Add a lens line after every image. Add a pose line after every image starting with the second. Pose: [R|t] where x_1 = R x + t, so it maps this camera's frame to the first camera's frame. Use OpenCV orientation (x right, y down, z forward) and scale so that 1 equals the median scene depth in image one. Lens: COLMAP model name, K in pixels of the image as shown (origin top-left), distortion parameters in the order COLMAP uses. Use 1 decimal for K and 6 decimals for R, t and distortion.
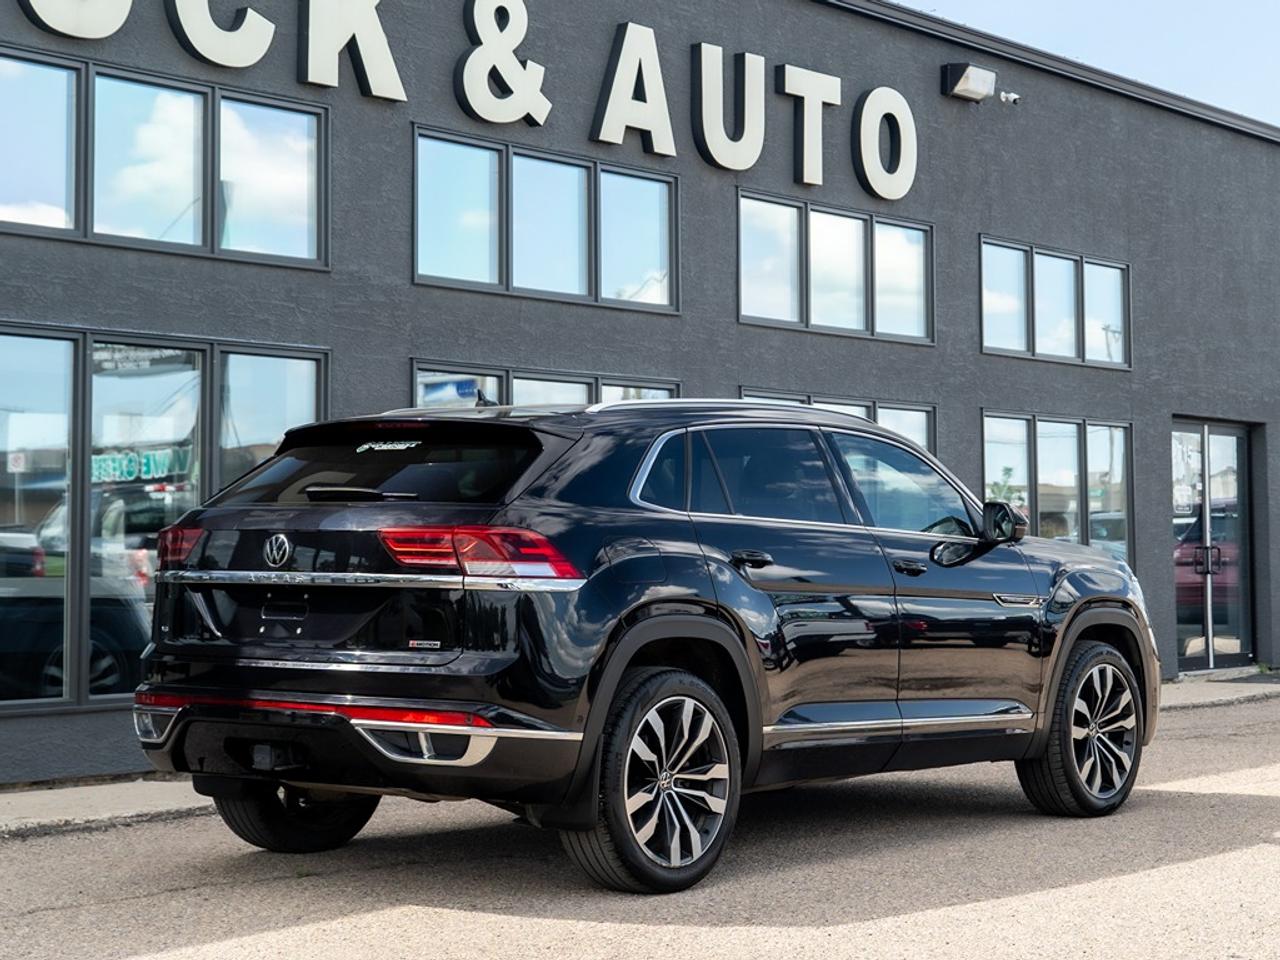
lens RADIAL K [[2528.2, 0, 640.0], [0, 2528.2, 480.0], [0, 0, 1]] dist [-0.045515, 0.057848]
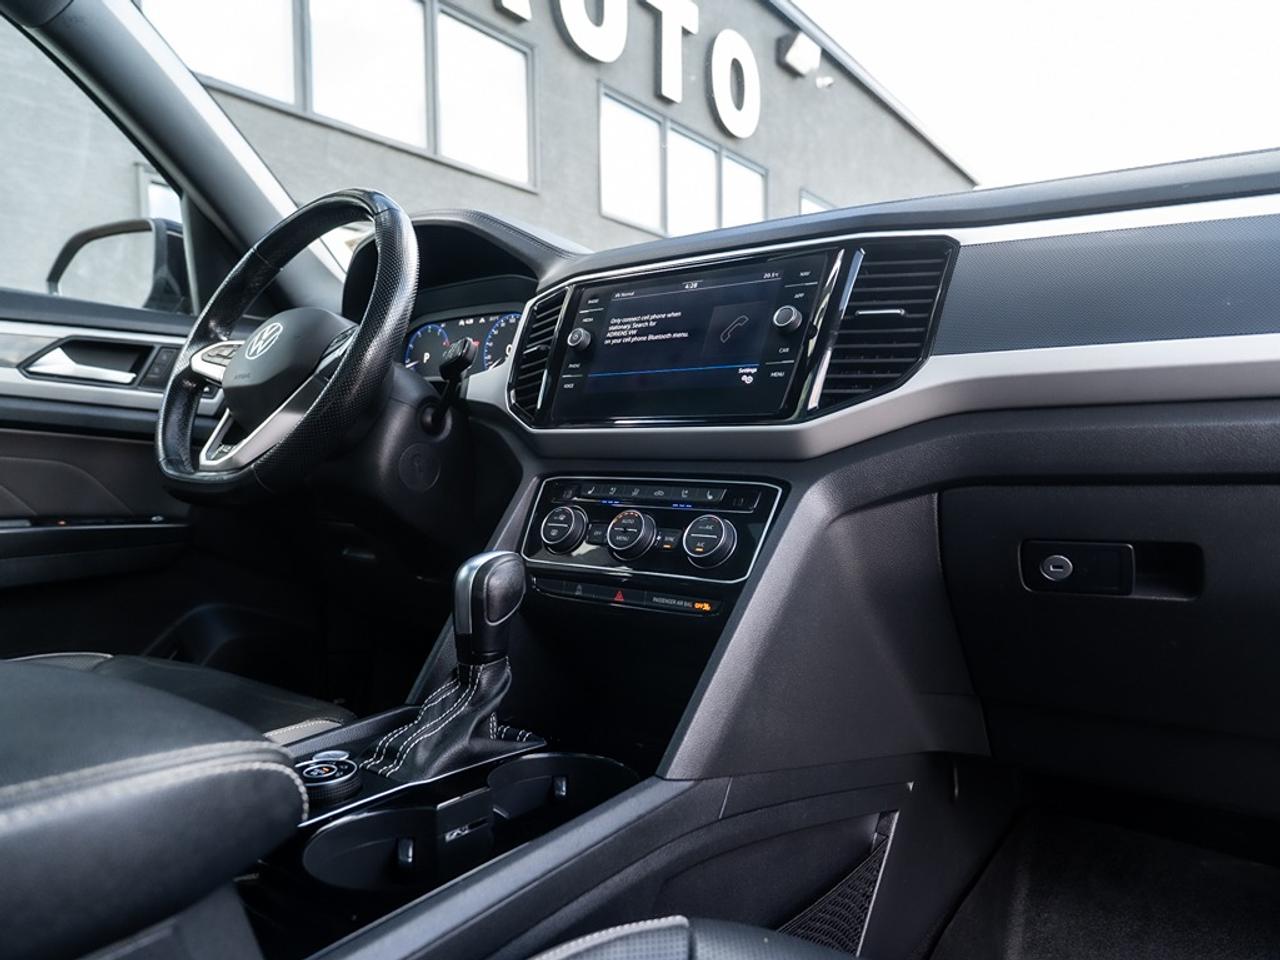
lens RADIAL K [[849.3, 0, 640.0], [0, 849.3, 480.0], [0, 0, 1]] dist [-0.002240, -0.000400]
pose [[0.999858, -0.005203, 0.016028, 0.058669], [0.004057, 0.997487, 0.070728, 0.030390], [-0.016356, -0.070653, 0.997367, 0.754676]]
